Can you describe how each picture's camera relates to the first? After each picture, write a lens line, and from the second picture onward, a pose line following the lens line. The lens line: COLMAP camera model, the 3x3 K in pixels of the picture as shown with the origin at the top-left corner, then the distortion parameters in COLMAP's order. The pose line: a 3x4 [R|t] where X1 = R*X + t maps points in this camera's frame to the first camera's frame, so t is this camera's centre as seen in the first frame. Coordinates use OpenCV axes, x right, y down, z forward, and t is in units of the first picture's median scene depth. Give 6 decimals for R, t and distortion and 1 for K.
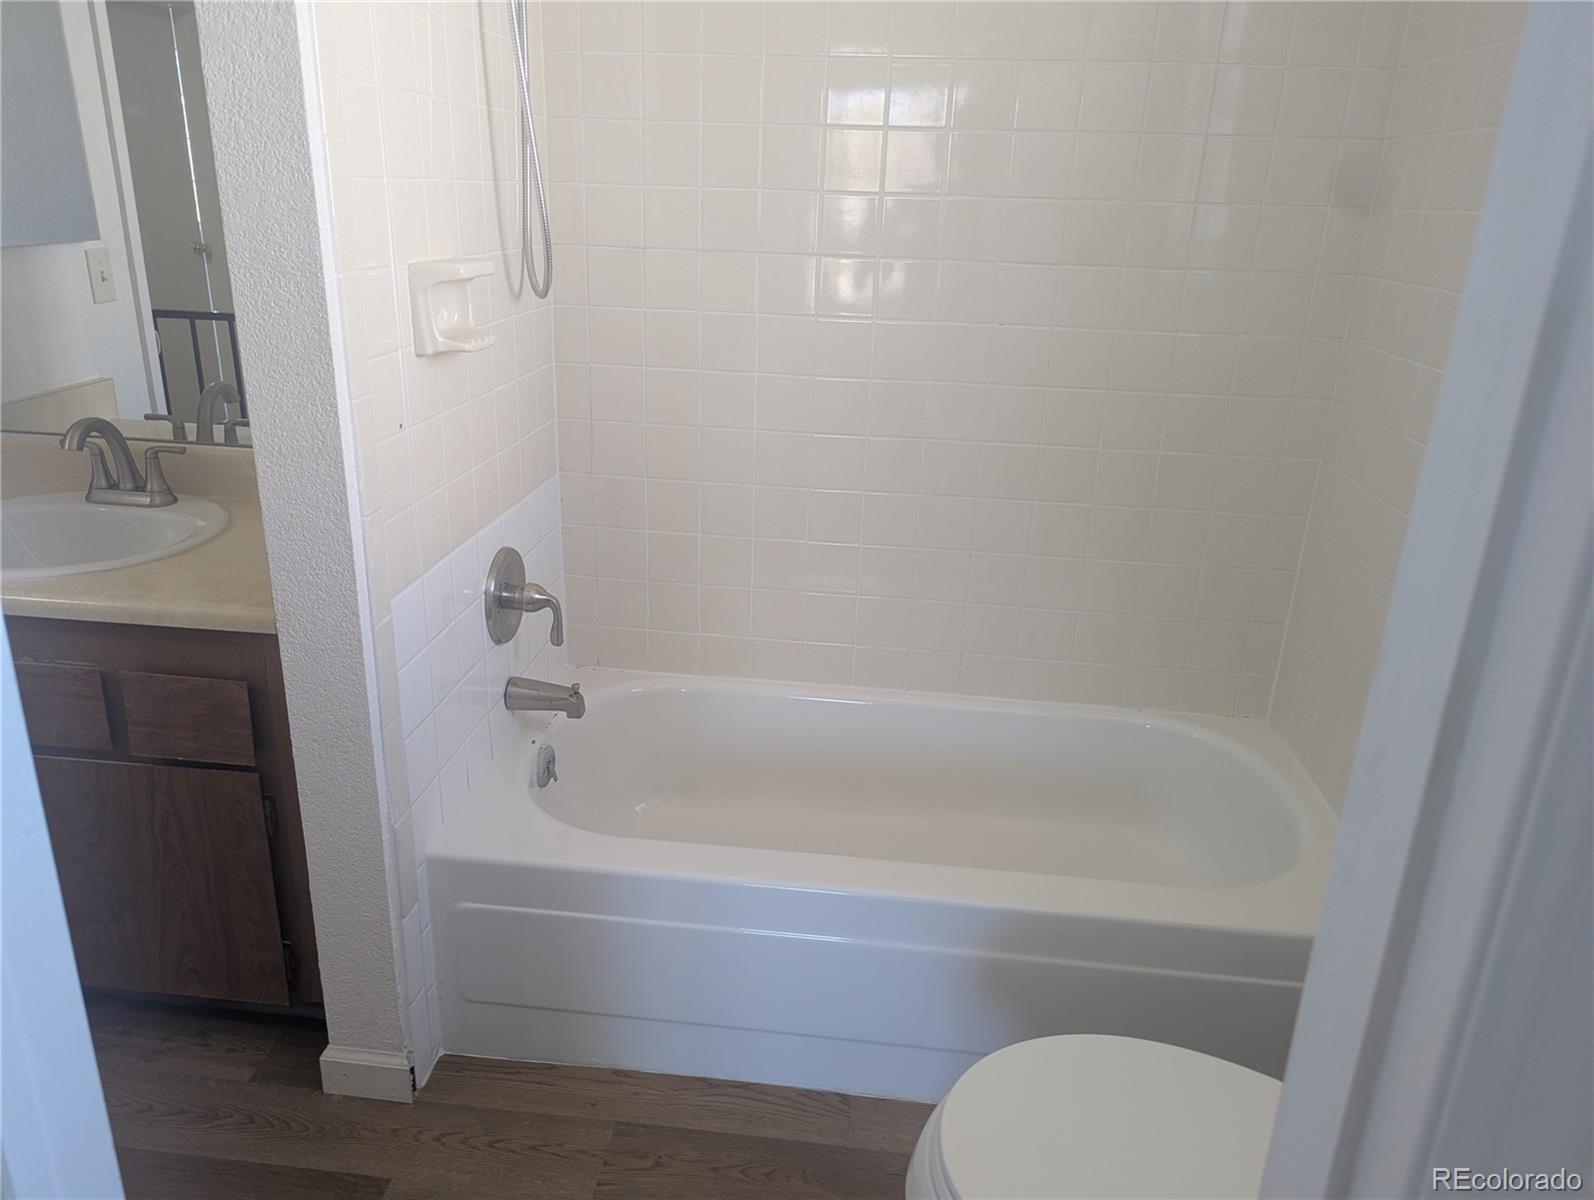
lens RADIAL K [[1119.8, 0, 786.7], [0, 1119.8, 596.5], [0, 0, 1]] dist [0.059386, -0.055792]
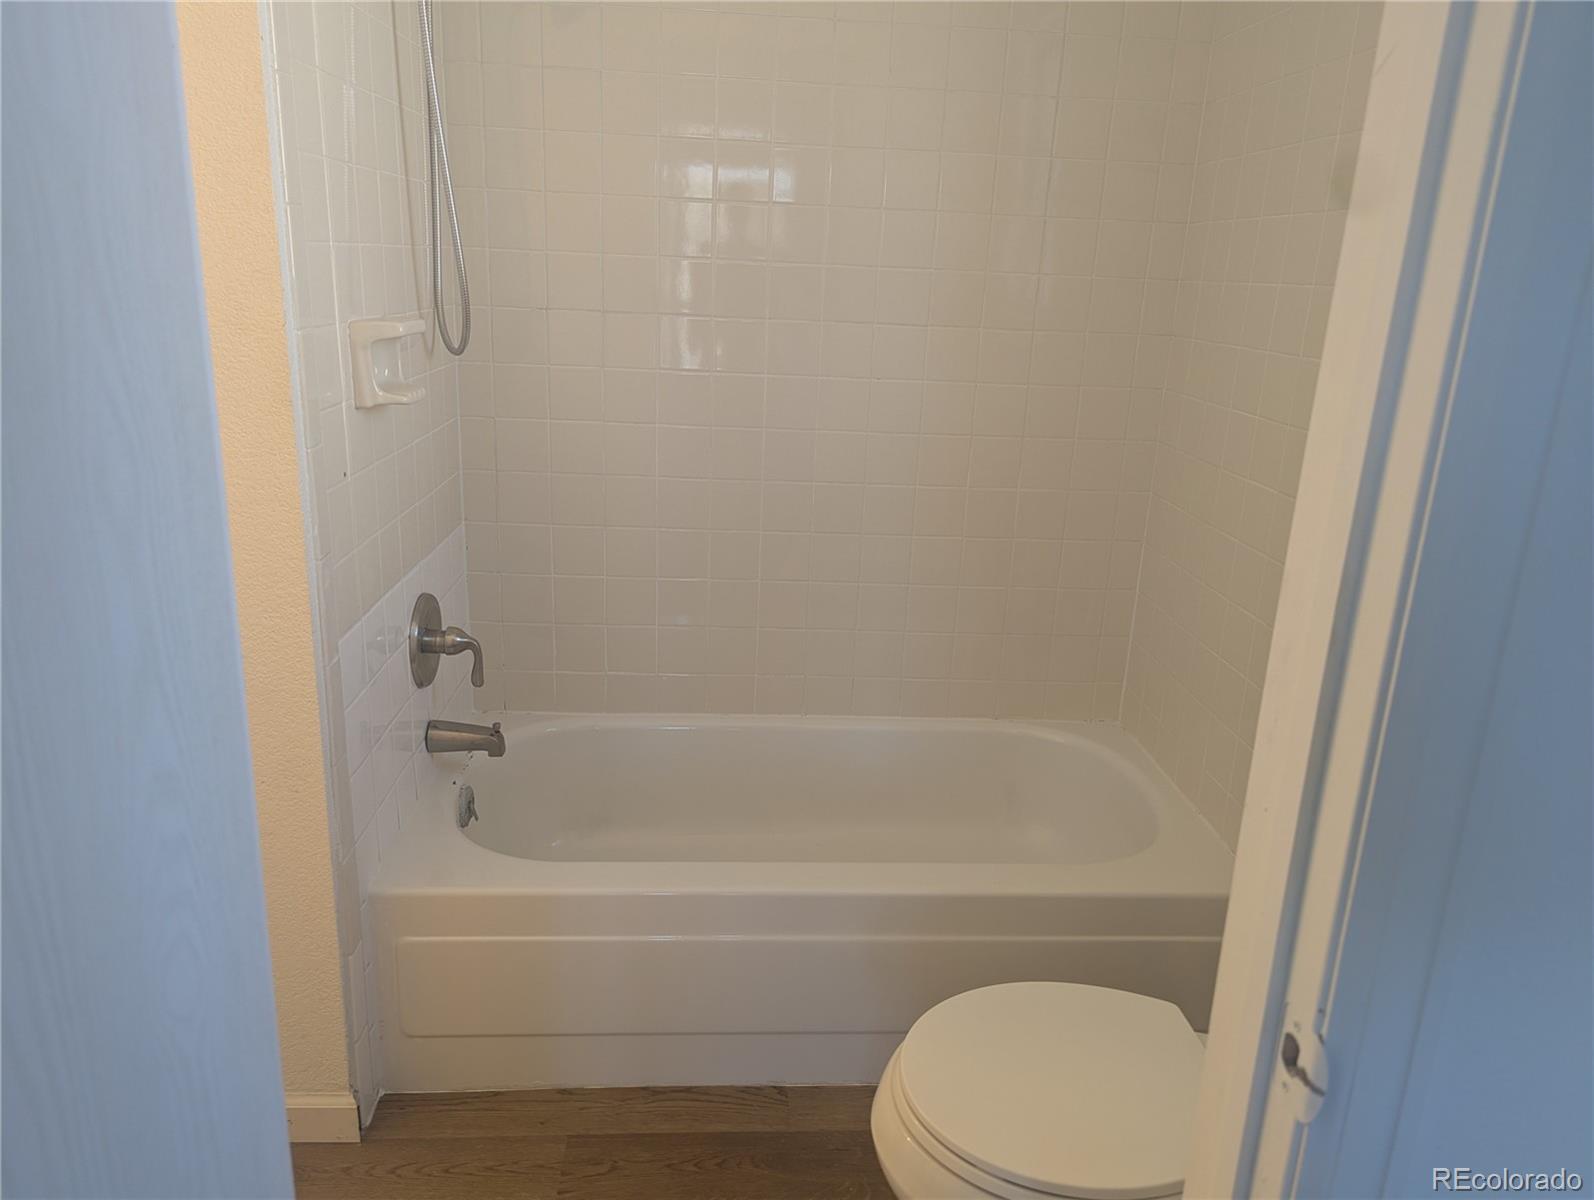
lens RADIAL K [[1119.8, 0, 804.2], [0, 1119.8, 603.1], [0, 0, 1]] dist [0.059386, -0.055792]
pose [[0.985056, -0.039246, 0.167704, -0.088288], [0.047011, 0.997986, -0.042579, 0.028134], [-0.165695, 0.049827, 0.984918, -0.084678]]
